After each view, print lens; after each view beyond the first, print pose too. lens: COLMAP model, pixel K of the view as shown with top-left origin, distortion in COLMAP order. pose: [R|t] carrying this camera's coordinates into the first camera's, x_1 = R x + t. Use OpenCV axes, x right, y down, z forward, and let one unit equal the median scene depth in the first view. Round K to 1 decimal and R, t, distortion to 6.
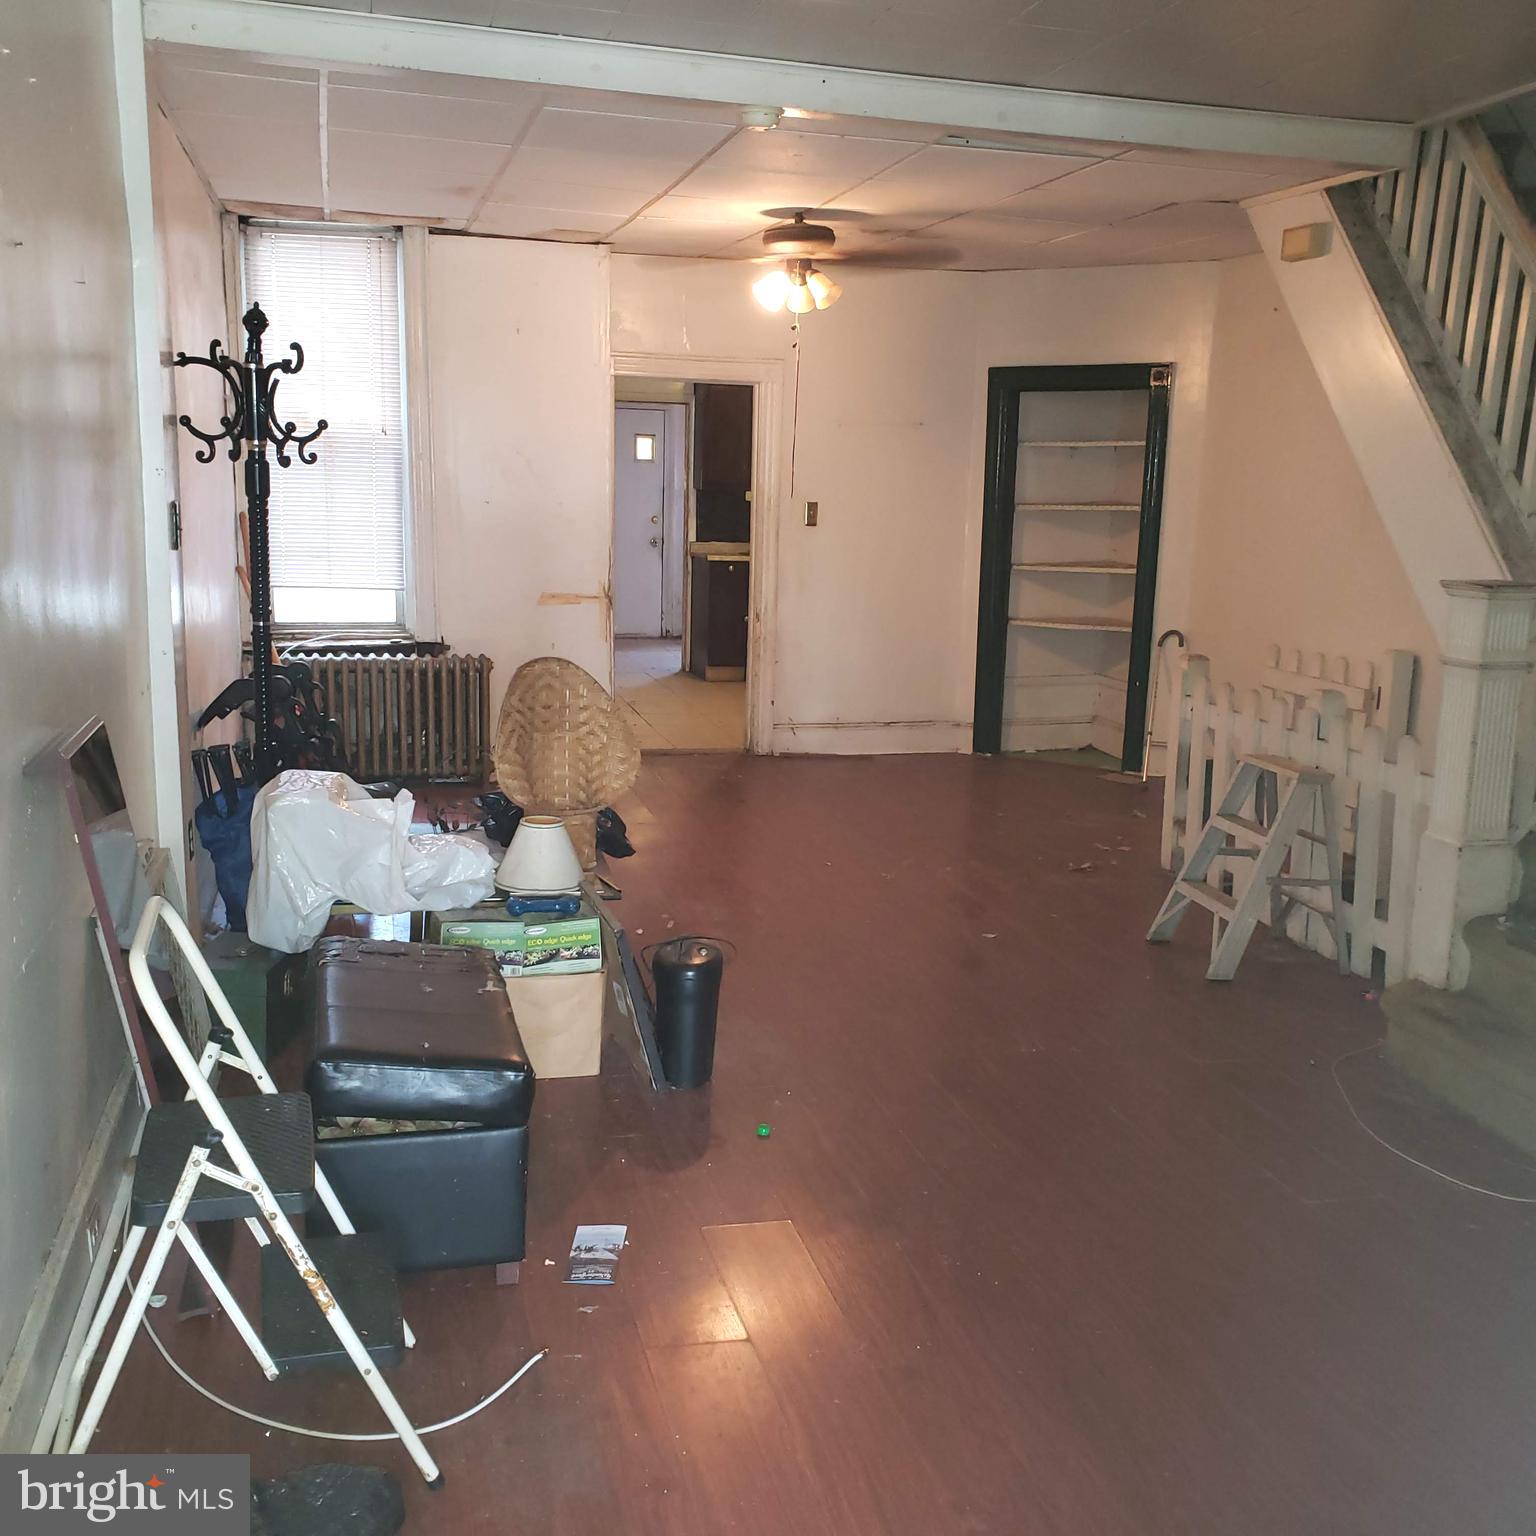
lens RADIAL K [[1611.9, 0, 768.0], [0, 1611.9, 768.0], [0, 0, 1]] dist [0.206535, -0.618509]
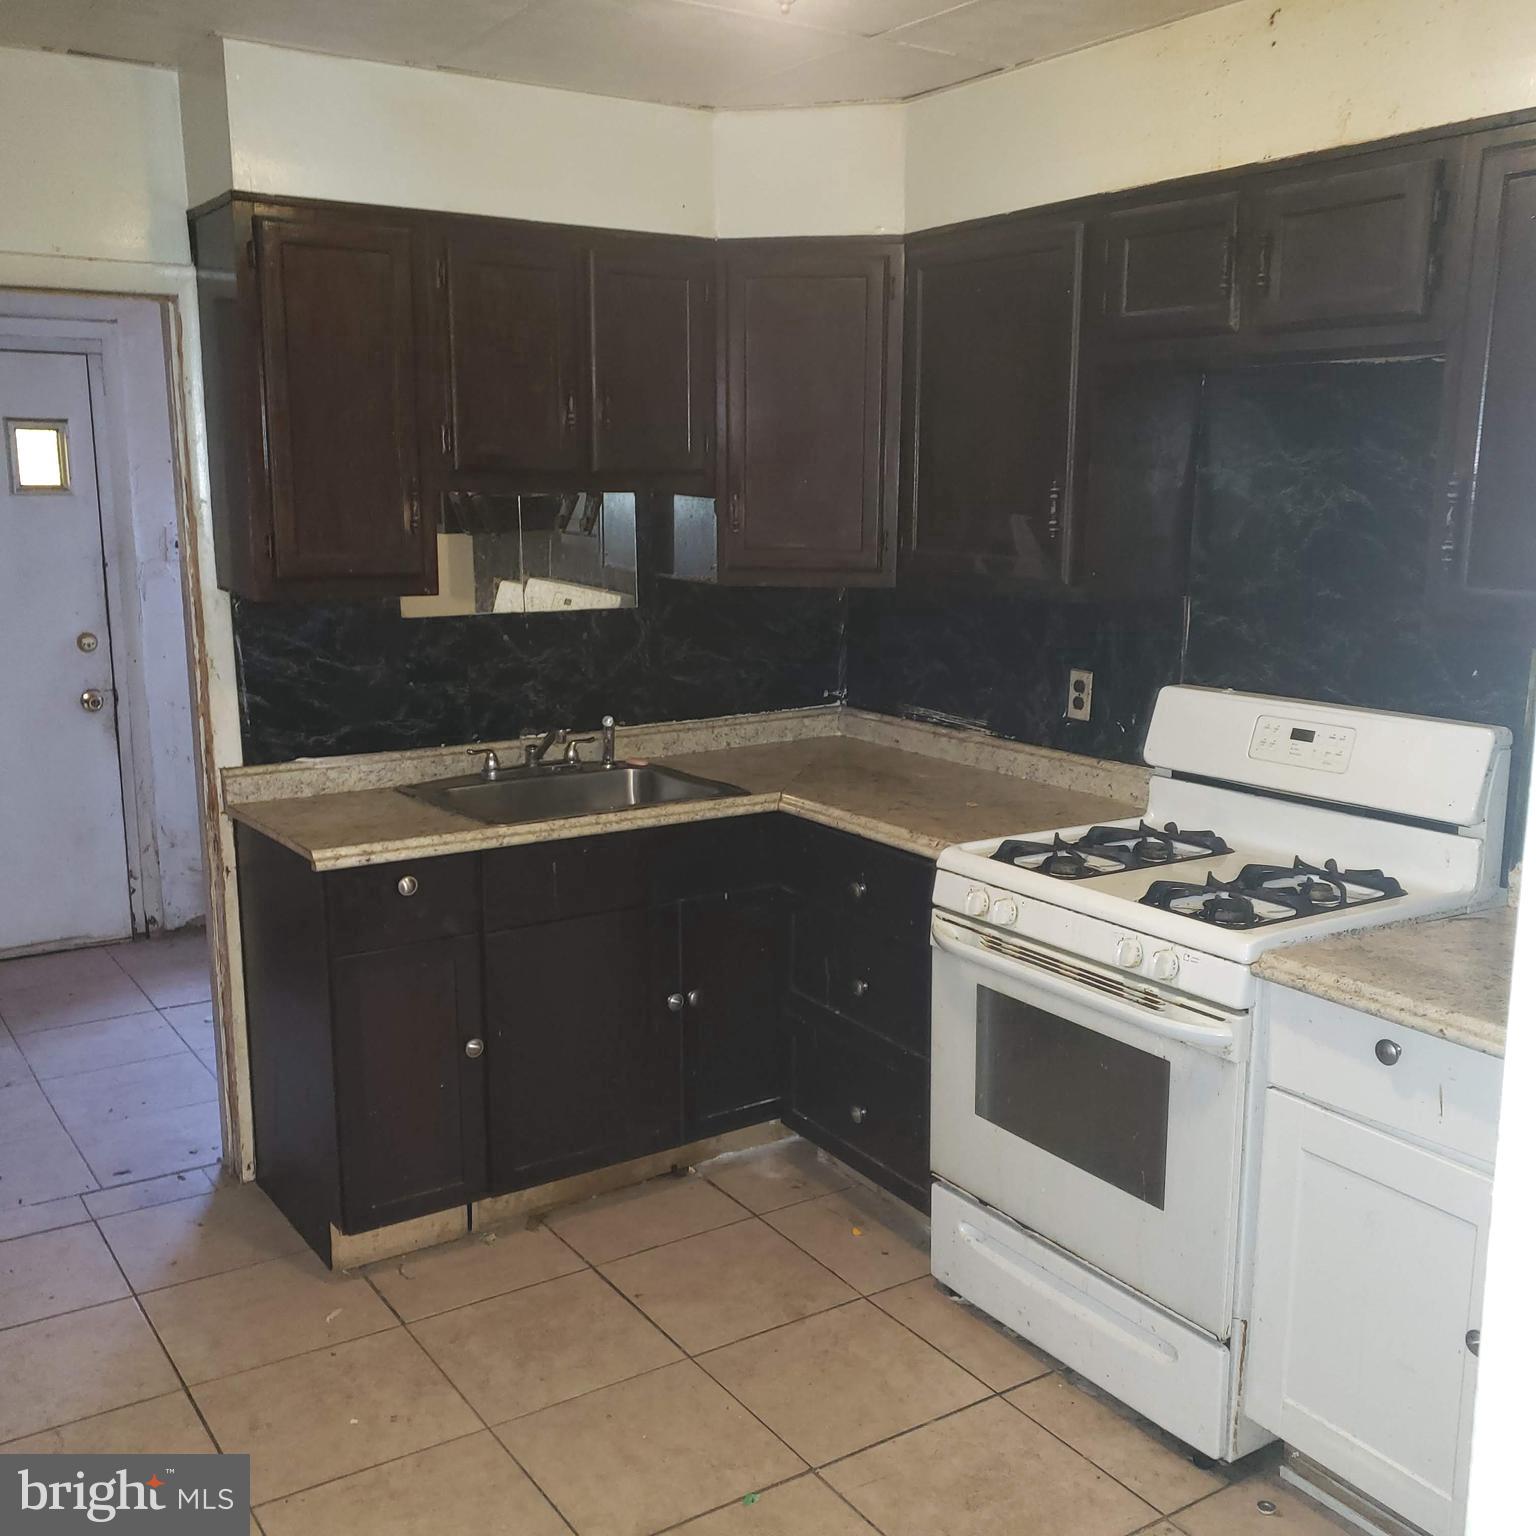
lens RADIAL K [[1626.6, 0, 768.0], [0, 1626.6, 768.0], [0, 0, 1]] dist [0.061280, 0.001992]
pose [[0.948176, -0.090053, 0.304718, -0.122178], [0.088407, 0.995899, 0.019224, -0.372167], [-0.305200, 0.008711, 0.952248, 1.852511]]
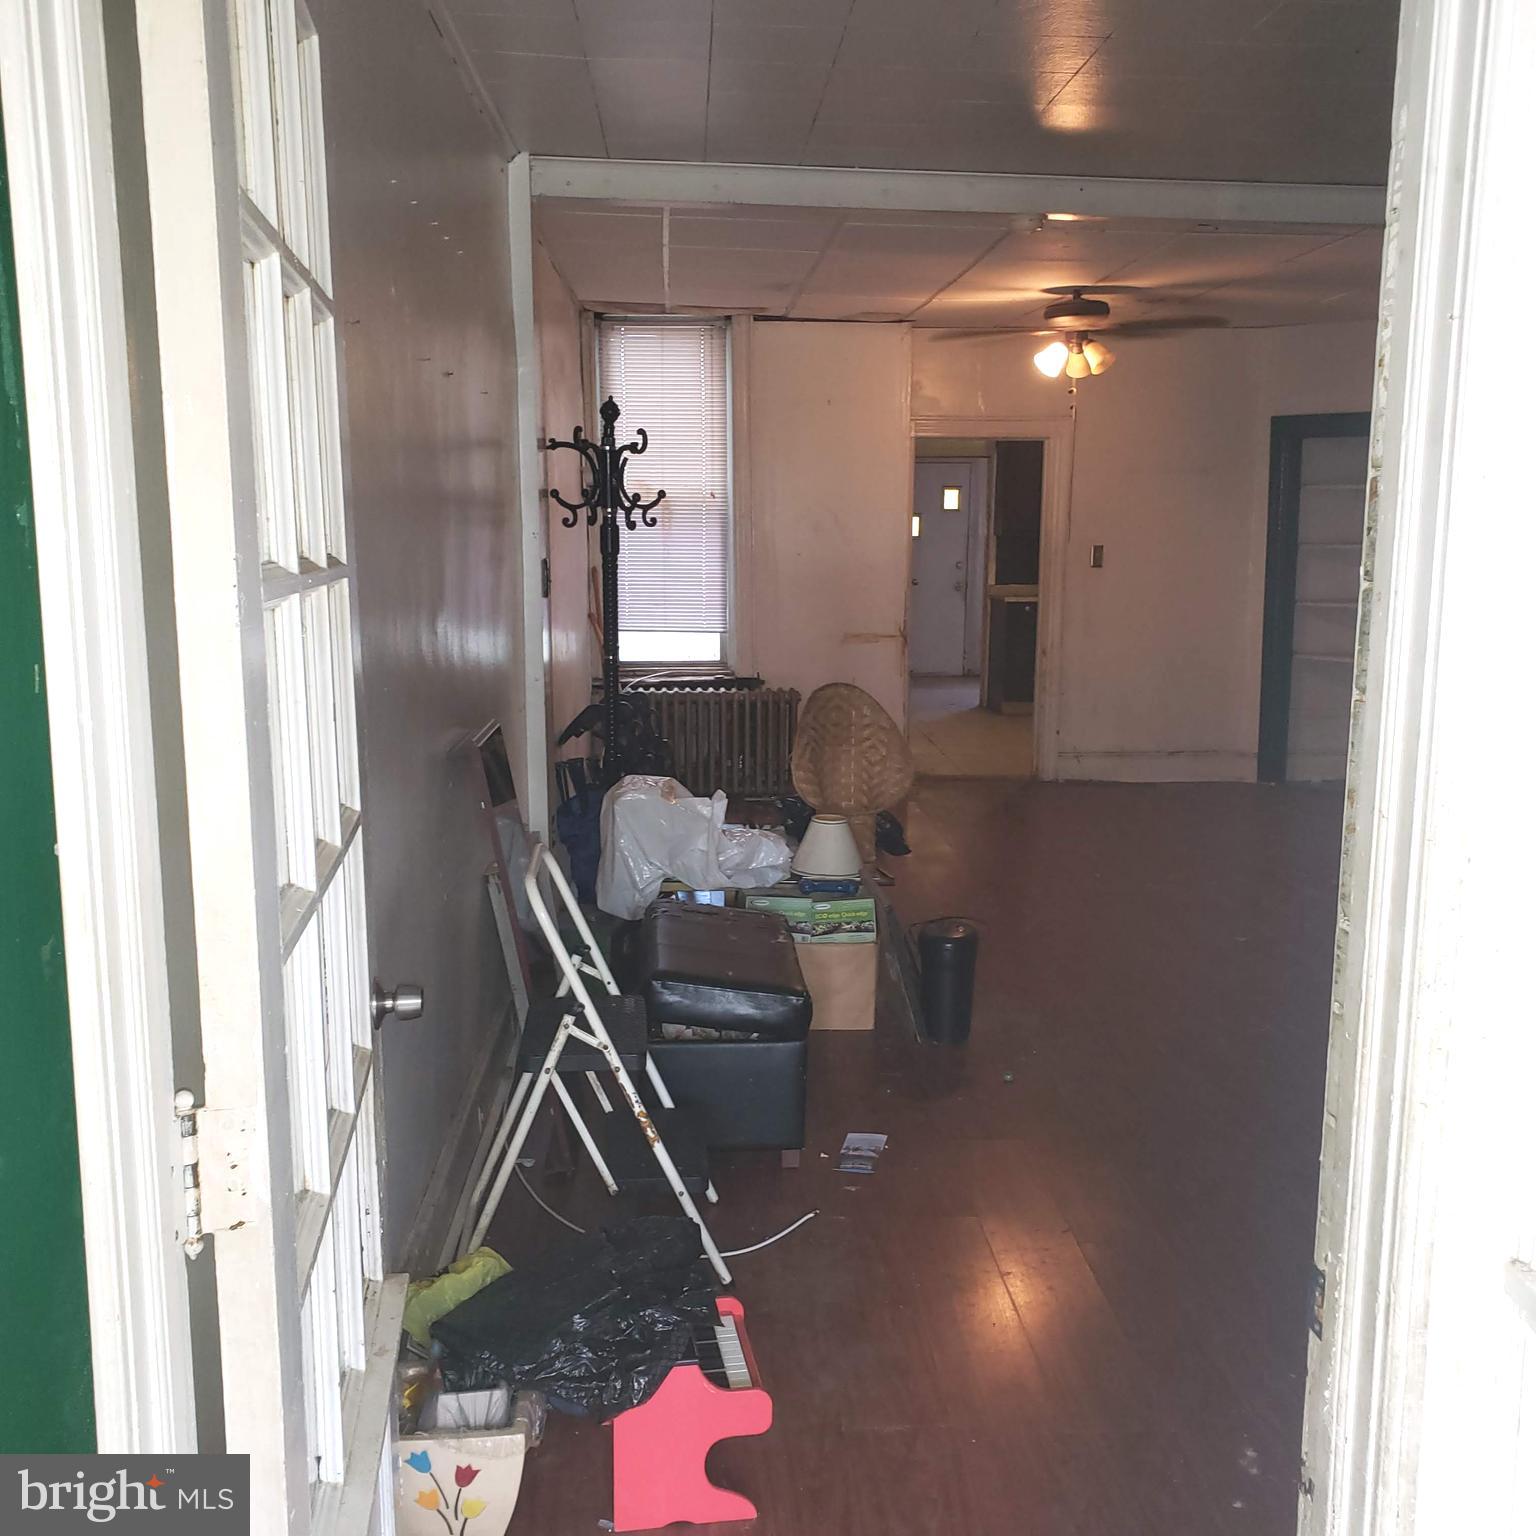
lens RADIAL K [[1580.7, 0, 768.0], [0, 1580.7, 768.0], [0, 0, 1]] dist [0.315363, -1.285219]
pose [[0.980729, 0.009777, -0.195130, 0.040701], [-0.014839, 0.999590, -0.024499, 0.022775], [0.194810, 0.026923, 0.980471, -0.148173]]
